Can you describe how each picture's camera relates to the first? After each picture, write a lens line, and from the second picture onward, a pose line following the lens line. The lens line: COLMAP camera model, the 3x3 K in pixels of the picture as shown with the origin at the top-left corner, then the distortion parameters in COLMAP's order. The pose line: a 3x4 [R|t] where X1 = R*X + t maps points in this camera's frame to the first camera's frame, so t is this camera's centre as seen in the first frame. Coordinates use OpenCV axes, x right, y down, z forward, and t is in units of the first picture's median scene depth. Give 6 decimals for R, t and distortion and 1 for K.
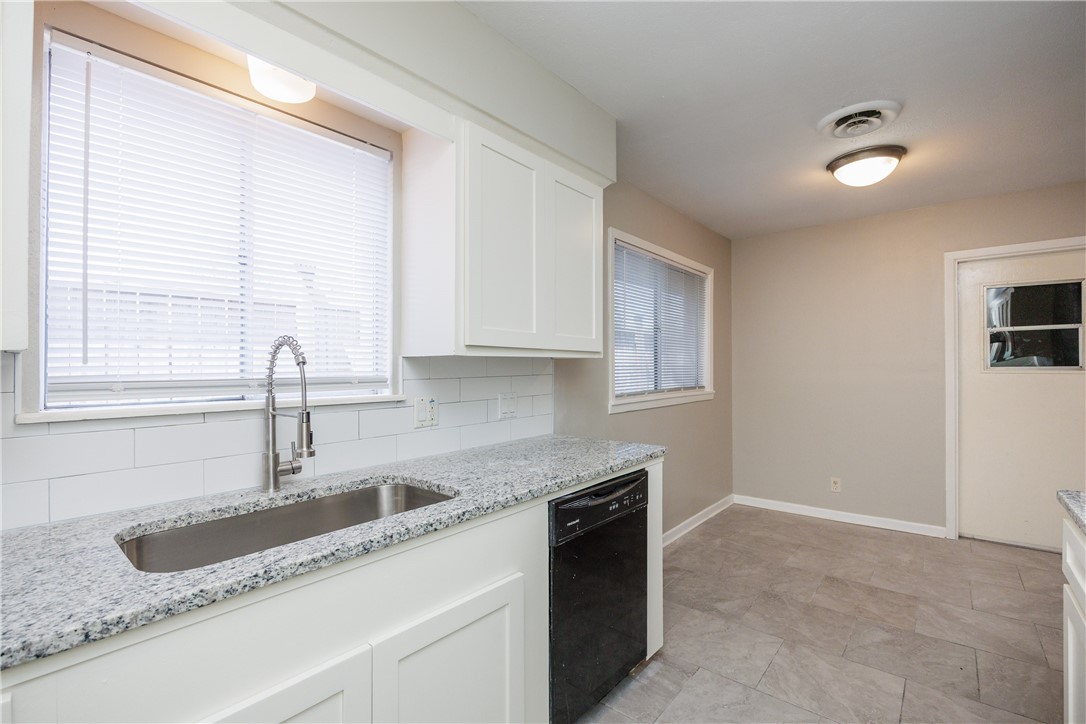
lens RADIAL K [[479.6, 0, 536.7], [0, 479.6, 369.3], [0, 0, 1]] dist [-0.011732, -0.000063]
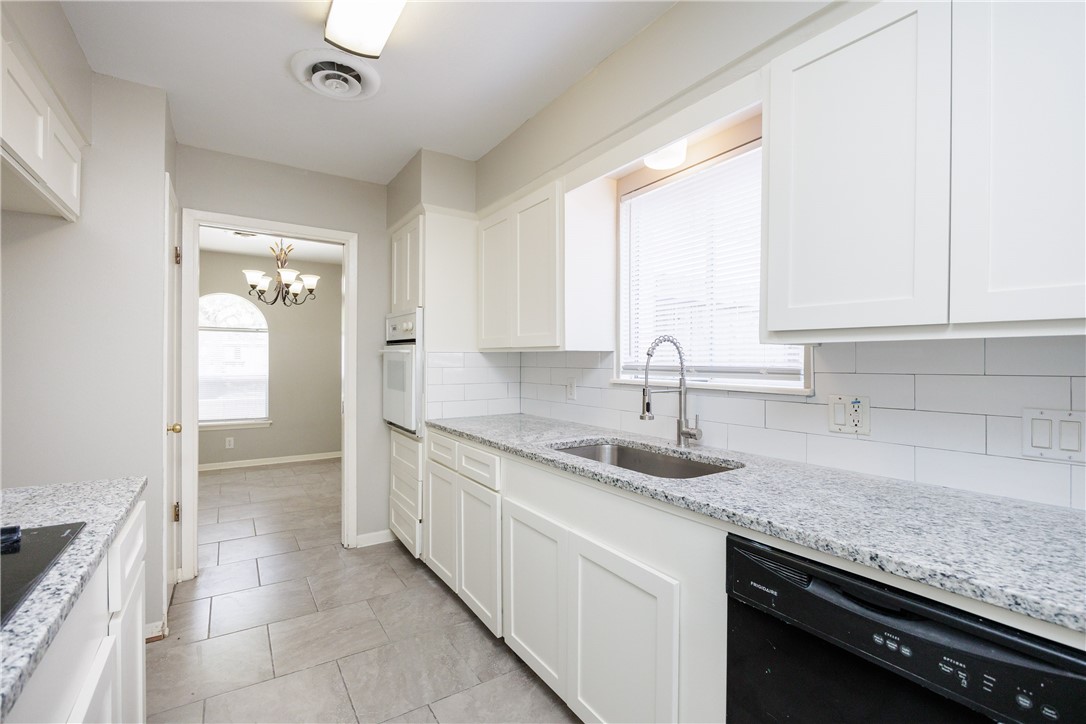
lens RADIAL K [[506.3, 0, 553.3], [0, 506.3, 351.6], [0, 0, 1]] dist [-0.003258, -0.000891]
pose [[-0.275715, -0.008193, -0.961204, 0.756240], [-0.003533, 0.999966, -0.007511, -0.007709], [0.961233, 0.001325, -0.275734, 0.810701]]
